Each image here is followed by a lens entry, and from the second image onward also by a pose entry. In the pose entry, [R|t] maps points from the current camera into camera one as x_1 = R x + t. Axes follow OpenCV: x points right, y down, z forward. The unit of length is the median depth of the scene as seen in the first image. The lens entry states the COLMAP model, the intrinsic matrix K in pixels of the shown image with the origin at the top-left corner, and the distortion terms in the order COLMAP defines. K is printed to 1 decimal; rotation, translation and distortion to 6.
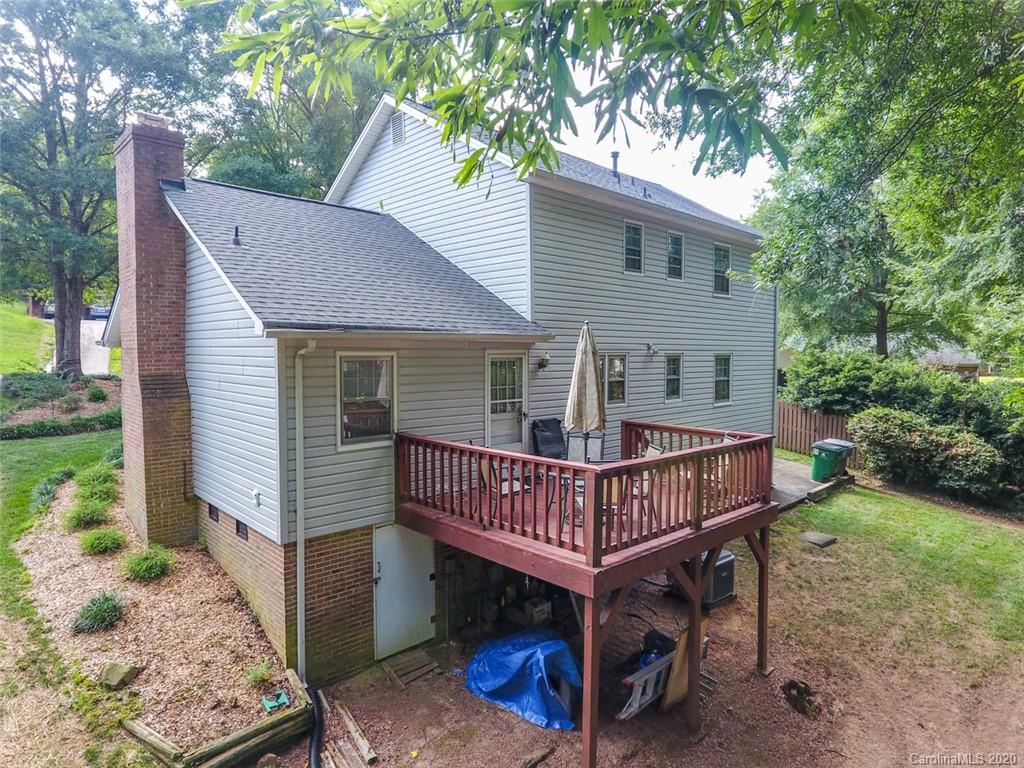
lens RADIAL K [[601.6, 0, 518.4], [0, 601.6, 379.3], [0, 0, 1]] dist [-0.003913, -0.002097]
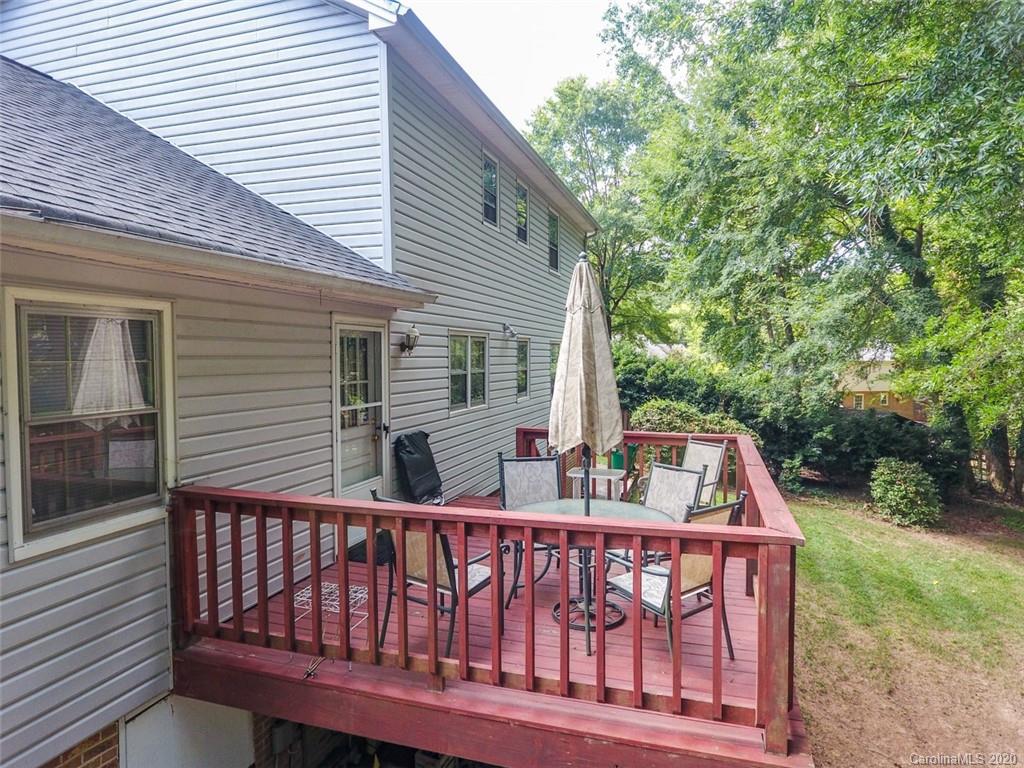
lens RADIAL K [[598.0, 0, 517.8], [0, 598.0, 375.5], [0, 0, 1]] dist [-0.002429, -0.001625]
pose [[0.879232, -0.020795, 0.475940, -0.156004], [0.028006, 0.999575, -0.008063, 0.014694], [-0.475570, 0.020418, 0.879441, 0.412875]]
